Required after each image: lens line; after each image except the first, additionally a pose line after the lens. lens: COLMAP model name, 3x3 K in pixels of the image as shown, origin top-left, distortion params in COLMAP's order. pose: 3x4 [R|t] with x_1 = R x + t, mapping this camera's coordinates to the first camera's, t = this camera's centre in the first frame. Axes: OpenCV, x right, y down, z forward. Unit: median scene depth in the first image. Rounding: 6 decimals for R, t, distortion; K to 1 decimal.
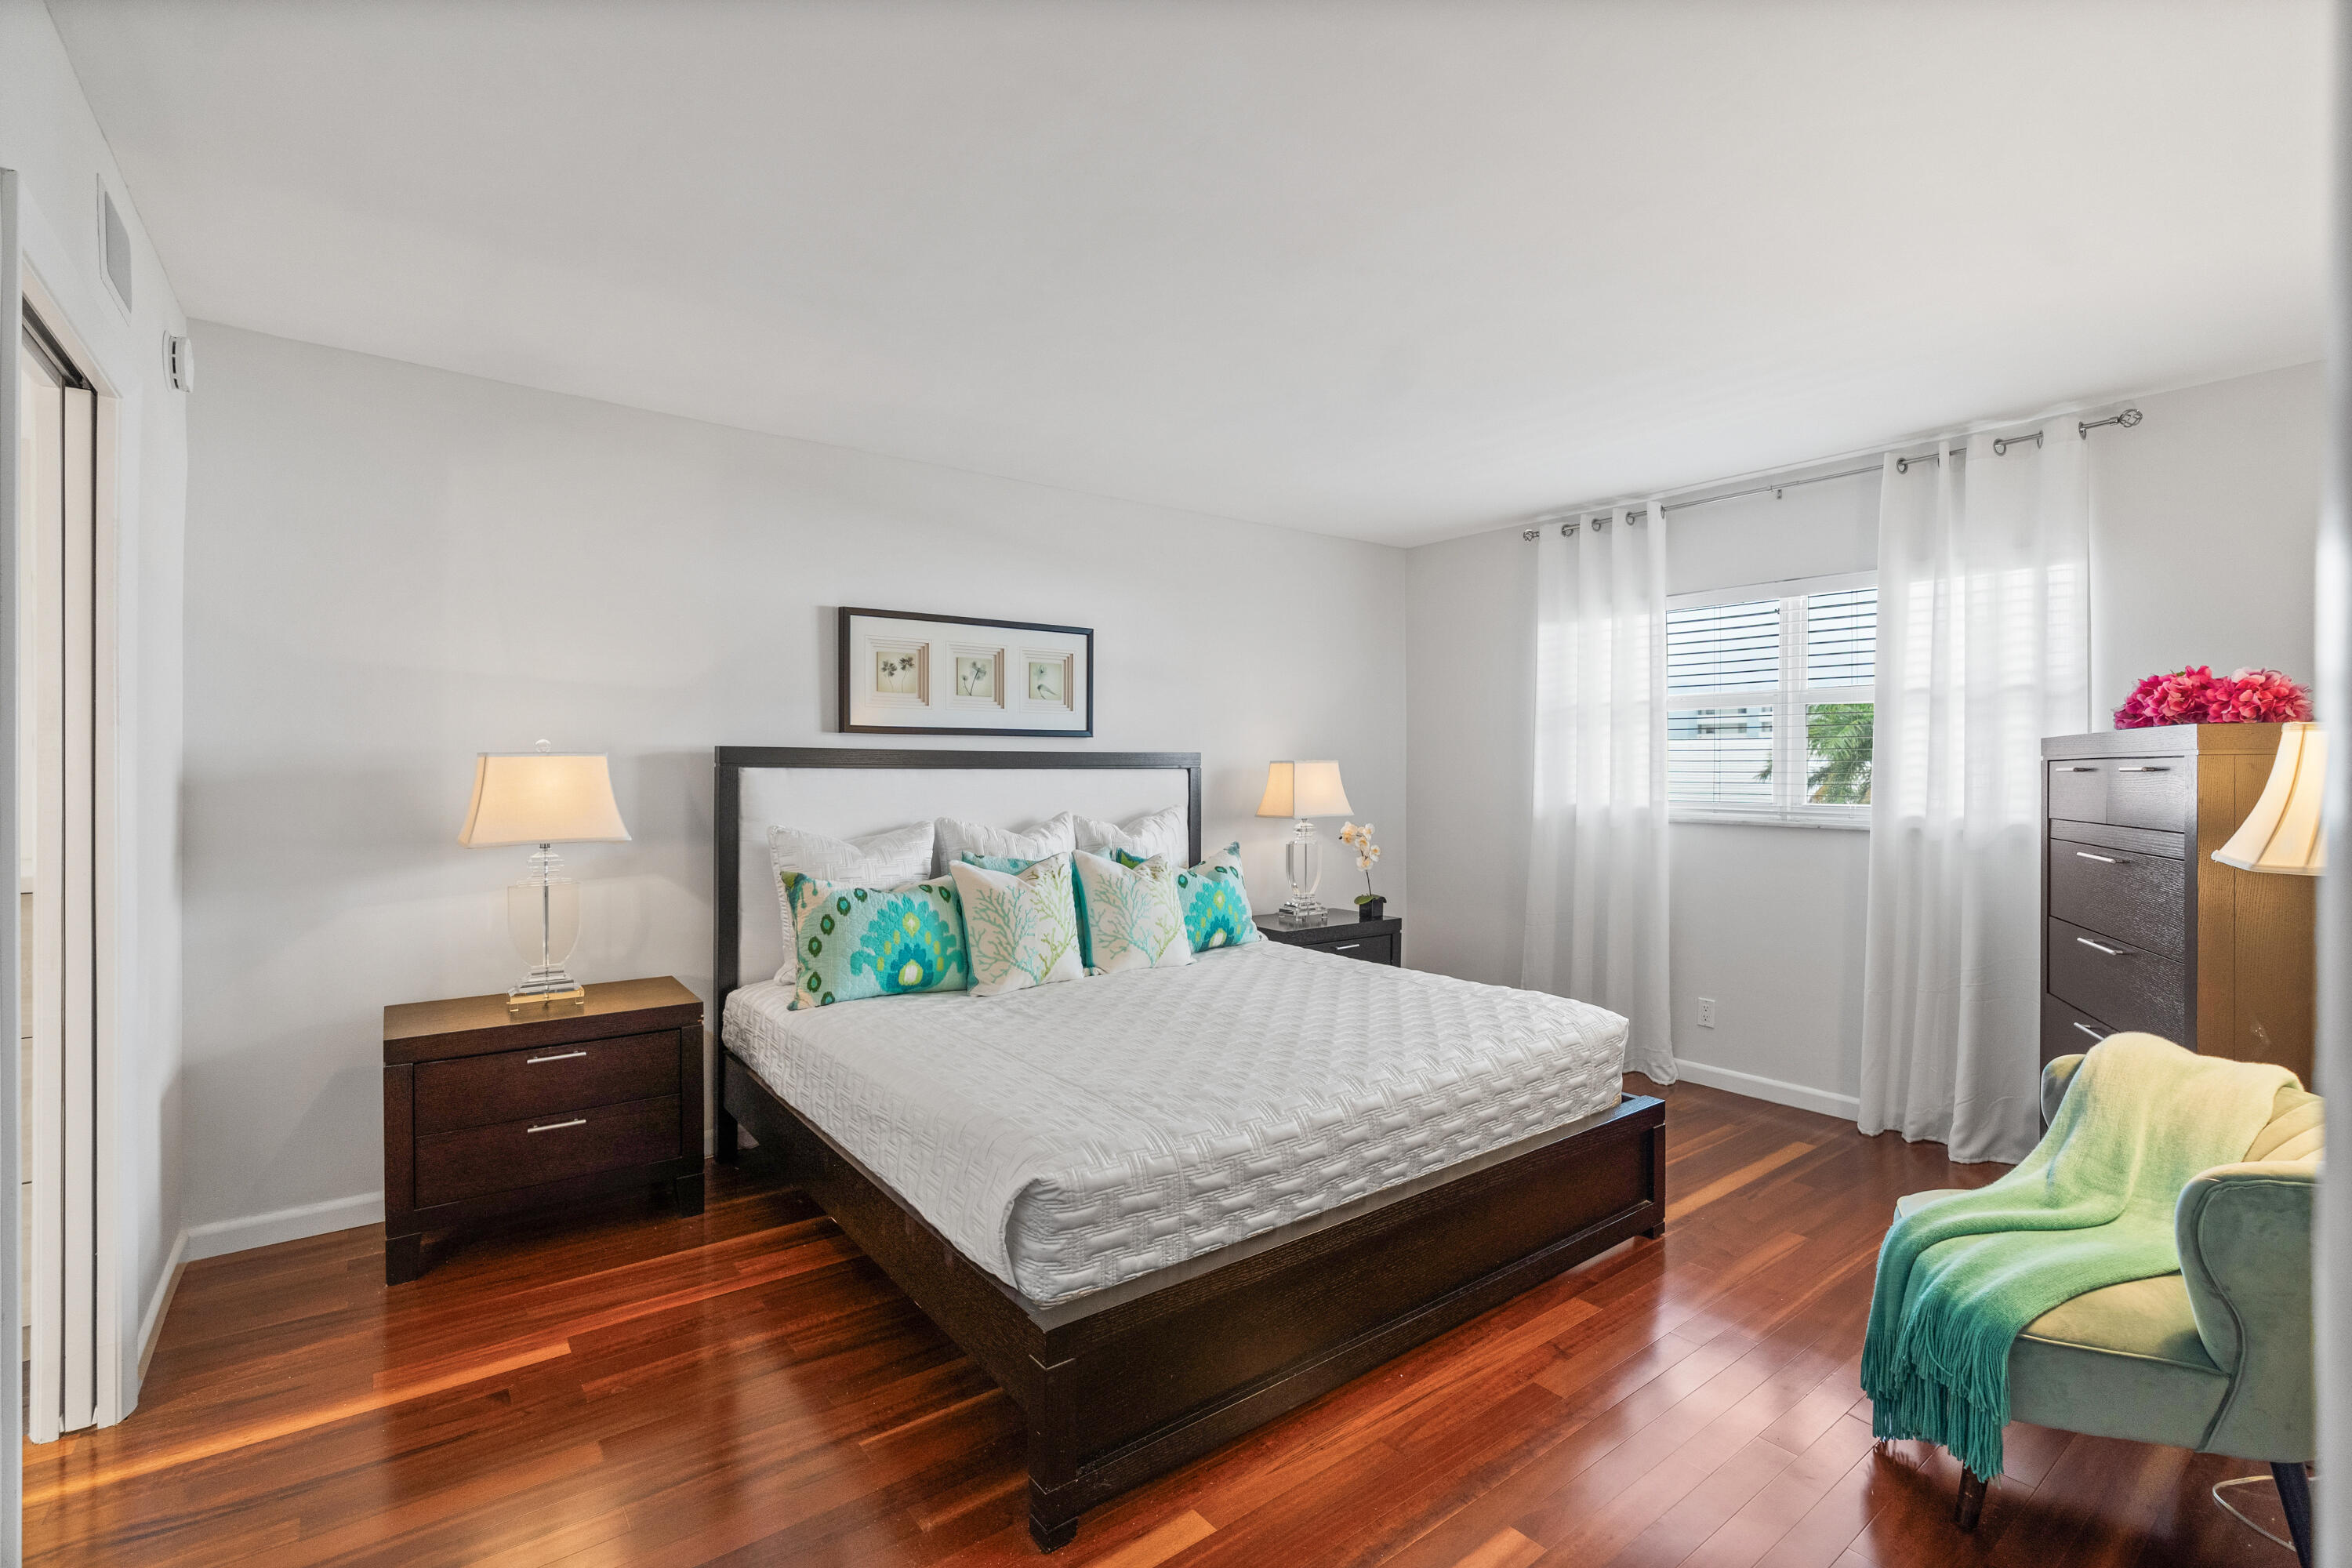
lens RADIAL K [[1064.9, 0, 1177.3], [0, 1064.9, 770.9], [0, 0, 1]] dist [-0.003575, 0.000534]
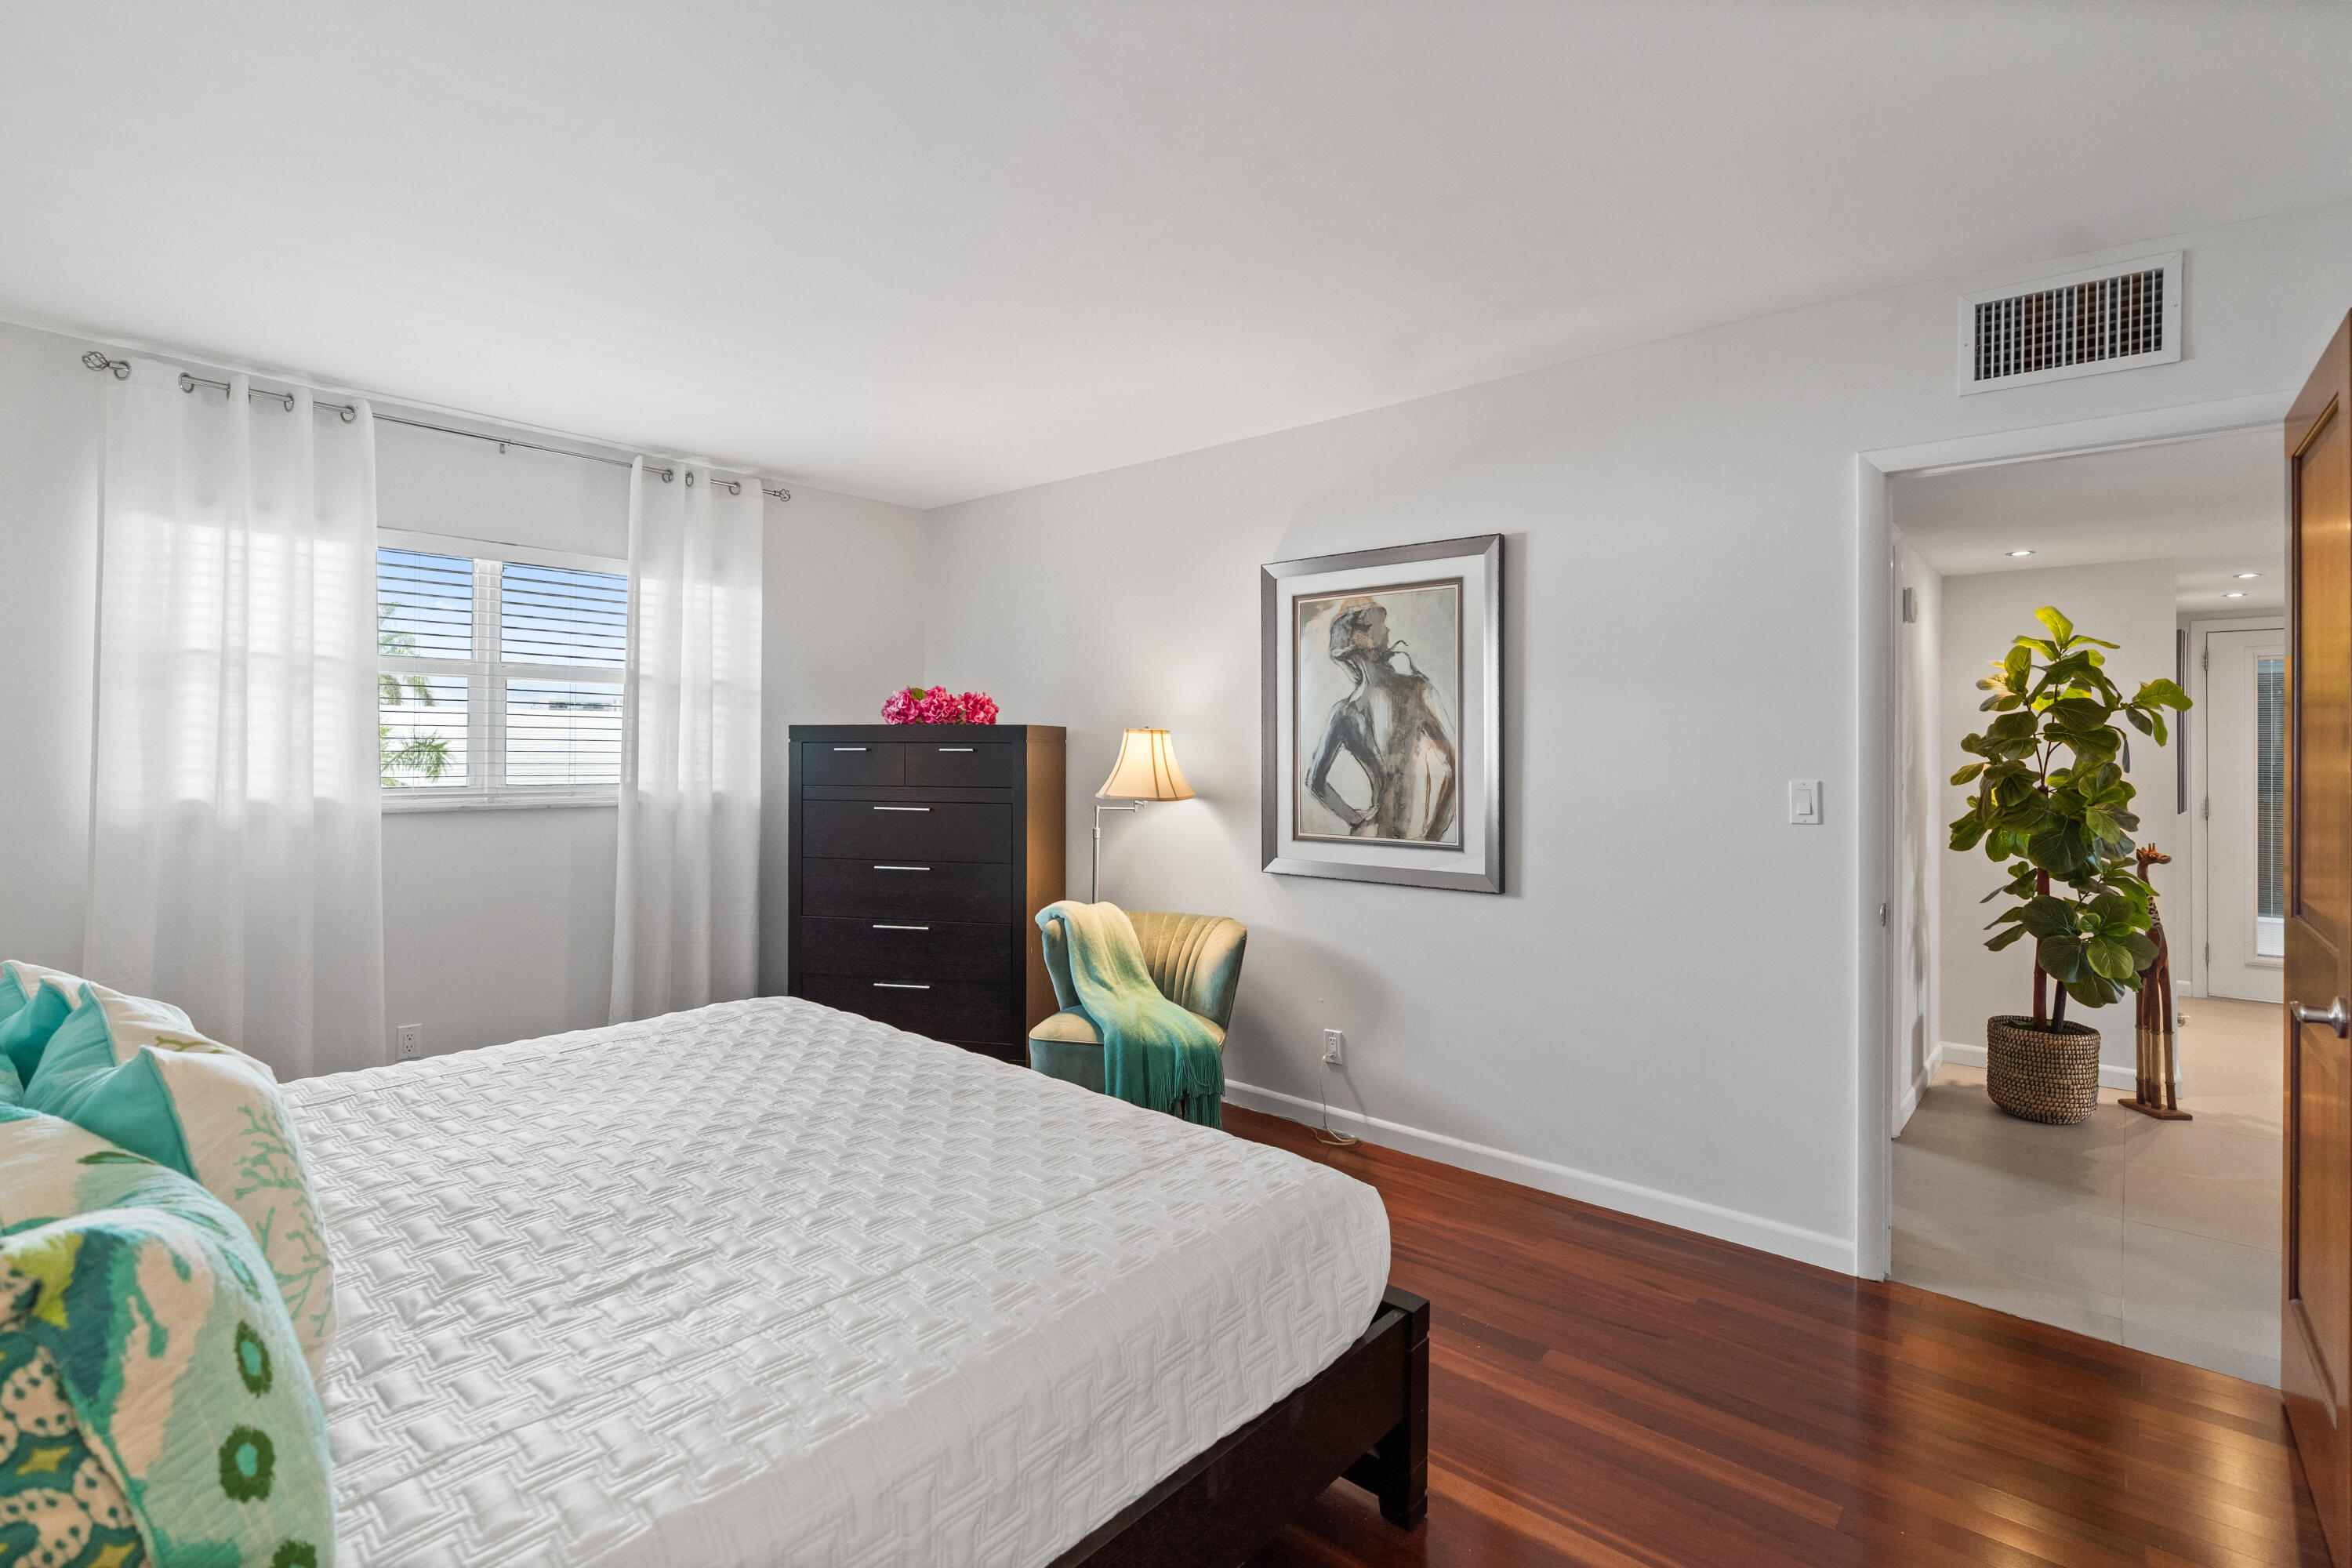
lens RADIAL K [[1106.3, 0, 1157.0], [0, 1106.3, 747.0], [0, 0, 1]] dist [-0.003525, 0.000250]
pose [[-0.195315, -0.003626, 0.980734, -0.531870], [-0.003410, 0.999990, 0.003018, -0.007563], [-0.980735, -0.002755, -0.195326, 0.694328]]
